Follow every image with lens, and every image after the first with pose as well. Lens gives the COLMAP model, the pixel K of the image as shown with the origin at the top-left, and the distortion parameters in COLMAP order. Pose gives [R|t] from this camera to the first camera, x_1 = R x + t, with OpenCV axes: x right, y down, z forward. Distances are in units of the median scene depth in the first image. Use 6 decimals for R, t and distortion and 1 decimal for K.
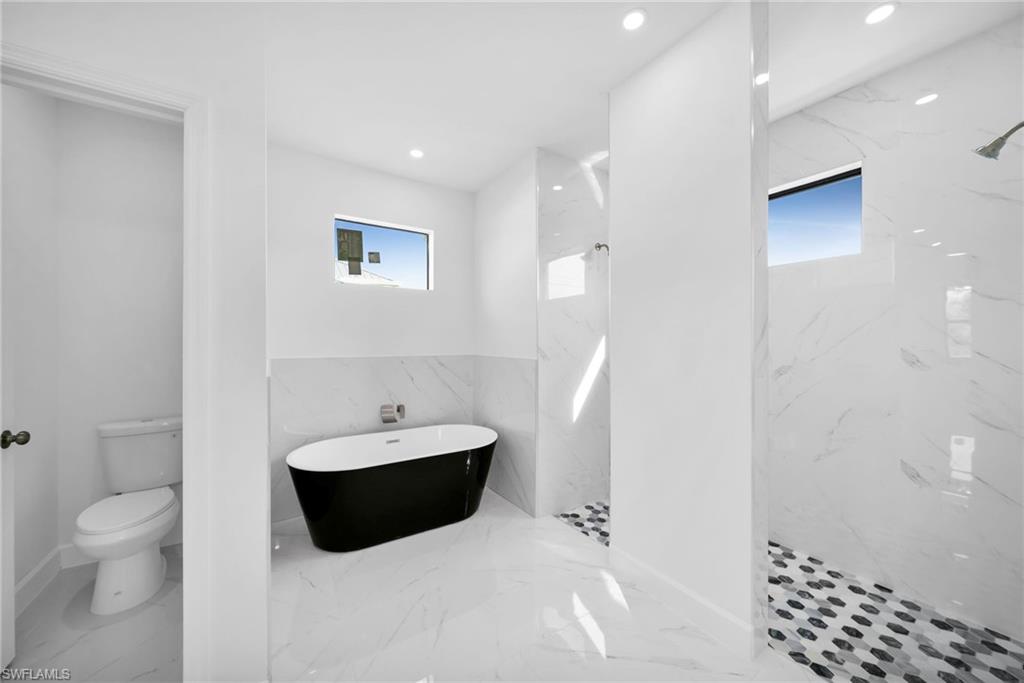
lens RADIAL K [[358.0, 0, 511.9], [0, 358.0, 342.7], [0, 0, 1]] dist [-0.000363, 0.000036]
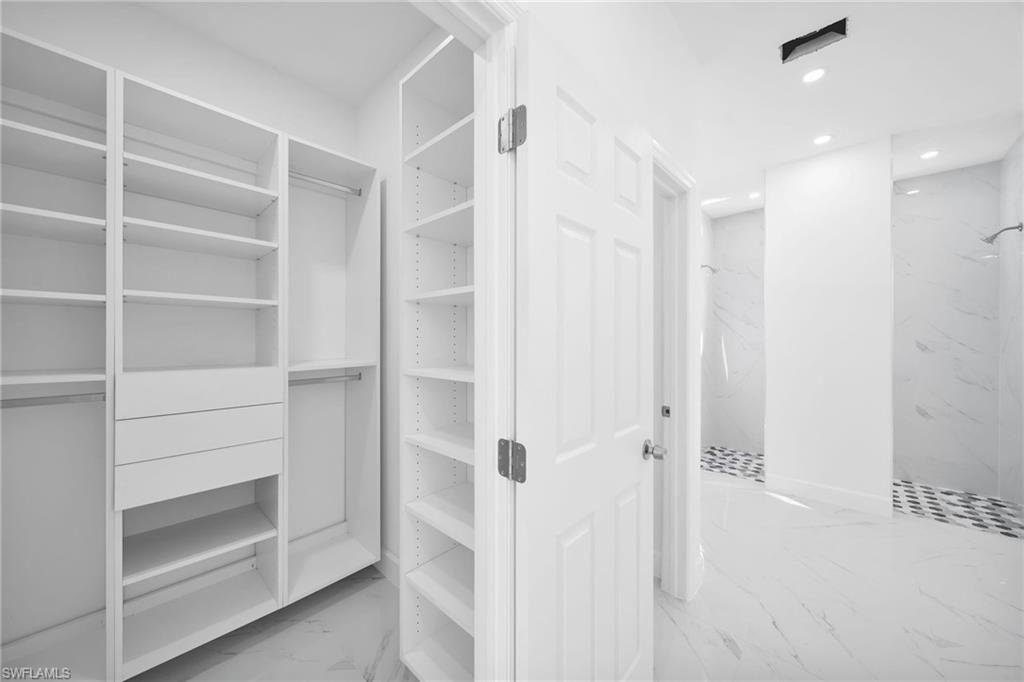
lens RADIAL K [[358.0, 0, 506.6], [0, 358.0, 339.4], [0, 0, 1]] dist [-0.000363, 0.000036]
pose [[0.972053, -0.001756, 0.234757, -1.384544], [0.001929, 0.999998, -0.000507, 0.007621], [-0.234756, 0.000945, 0.972054, -0.235328]]
